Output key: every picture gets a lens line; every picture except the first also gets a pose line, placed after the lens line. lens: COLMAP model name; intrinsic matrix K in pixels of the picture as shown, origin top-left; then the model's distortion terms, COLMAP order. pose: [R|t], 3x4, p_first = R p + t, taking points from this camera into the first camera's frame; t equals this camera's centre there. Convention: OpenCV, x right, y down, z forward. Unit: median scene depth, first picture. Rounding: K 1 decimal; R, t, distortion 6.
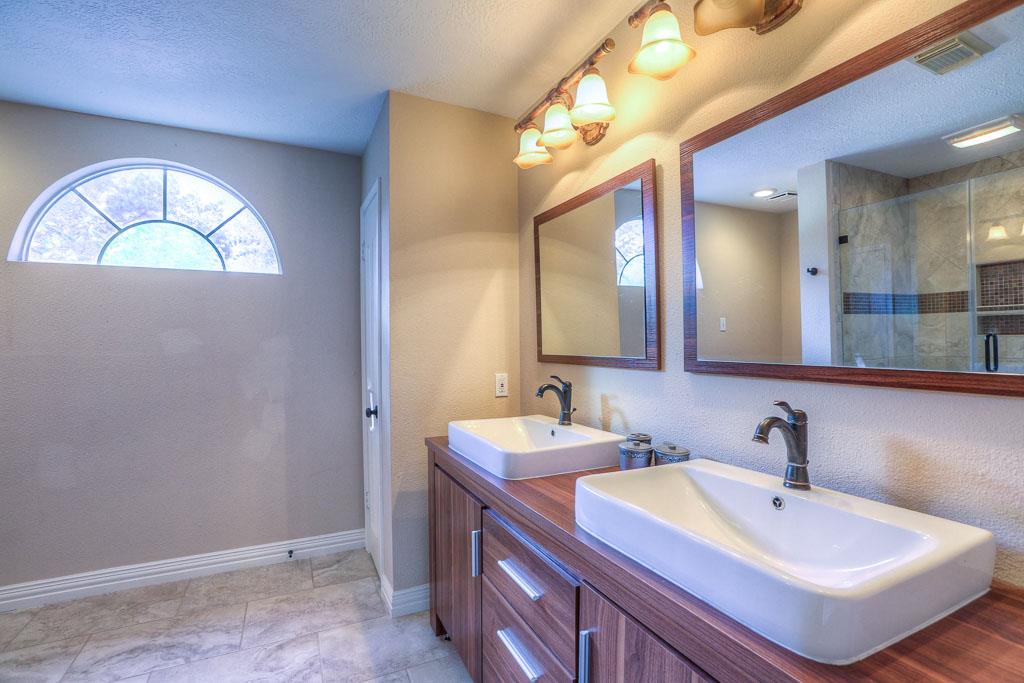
lens RADIAL K [[466.0, 0, 519.8], [0, 466.0, 347.4], [0, 0, 1]] dist [-0.046129, 0.013536]
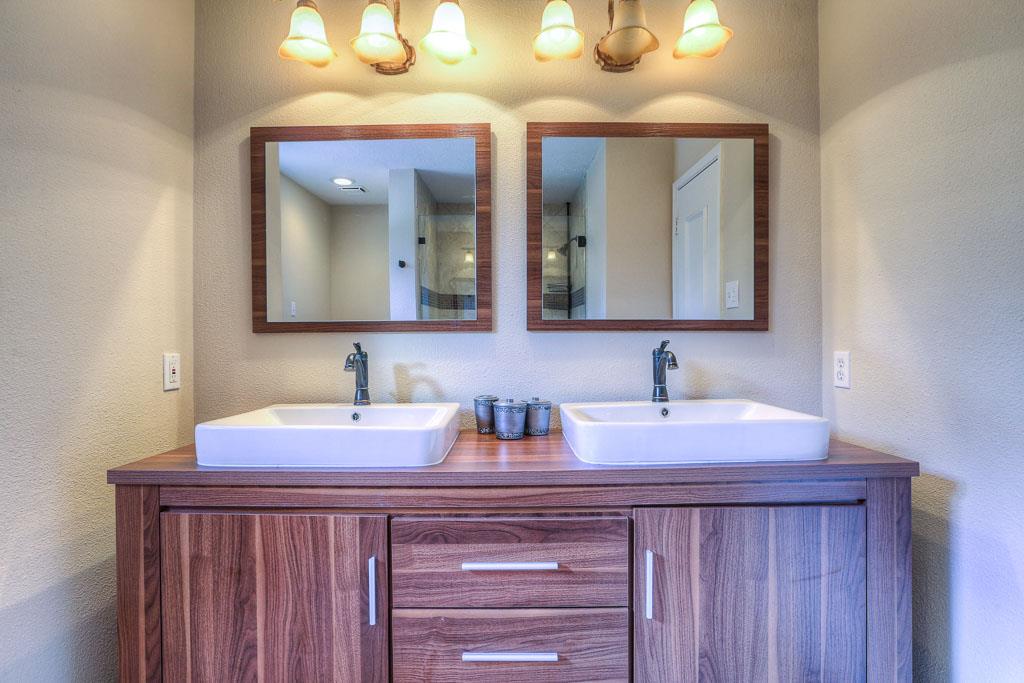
lens RADIAL K [[484.9, 0, 517.0], [0, 484.9, 339.1], [0, 0, 1]] dist [-0.043041, 0.014586]
pose [[0.451918, 0.006785, 0.892033, -0.547698], [0.012039, 0.999834, -0.013705, 0.072058], [-0.891978, 0.016933, 0.451762, 0.410578]]
